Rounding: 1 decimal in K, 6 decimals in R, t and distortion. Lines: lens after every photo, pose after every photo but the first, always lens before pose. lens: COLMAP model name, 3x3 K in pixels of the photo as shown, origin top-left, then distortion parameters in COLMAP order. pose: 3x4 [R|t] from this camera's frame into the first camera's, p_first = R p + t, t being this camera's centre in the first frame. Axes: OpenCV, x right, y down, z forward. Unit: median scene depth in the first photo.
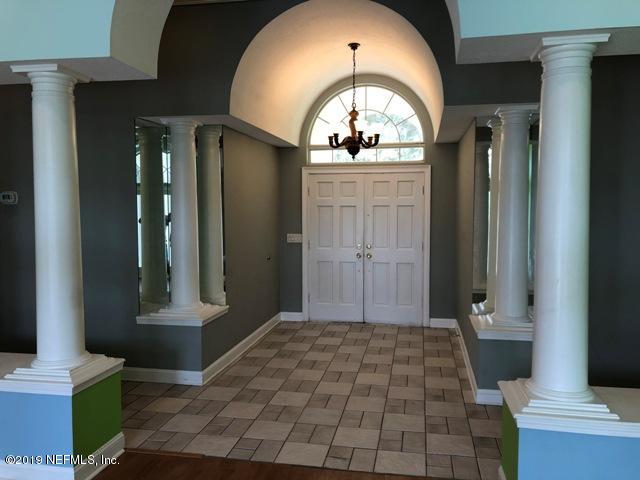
lens RADIAL K [[522.7, 0, 321.6], [0, 522.7, 242.8], [0, 0, 1]] dist [0.010597, -0.007514]
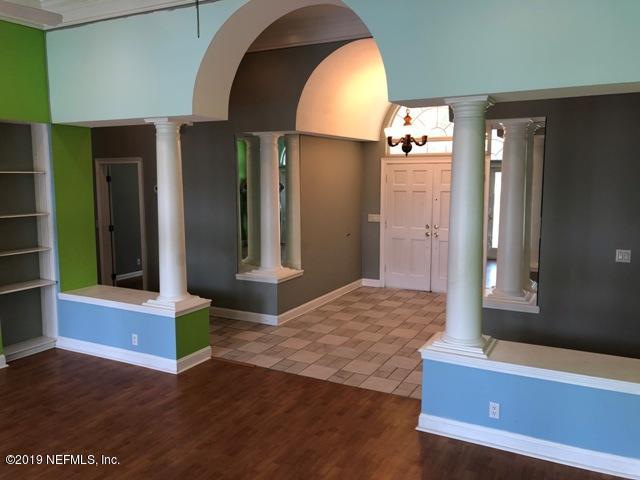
lens RADIAL K [[522.7, 0, 321.6], [0, 522.7, 242.8], [0, 0, 1]] dist [0.010597, -0.007514]
pose [[0.954713, 0.037693, -0.295131, 0.289505], [-0.019582, 0.997752, 0.064084, -0.040320], [0.296883, -0.055402, 0.953305, -0.281807]]
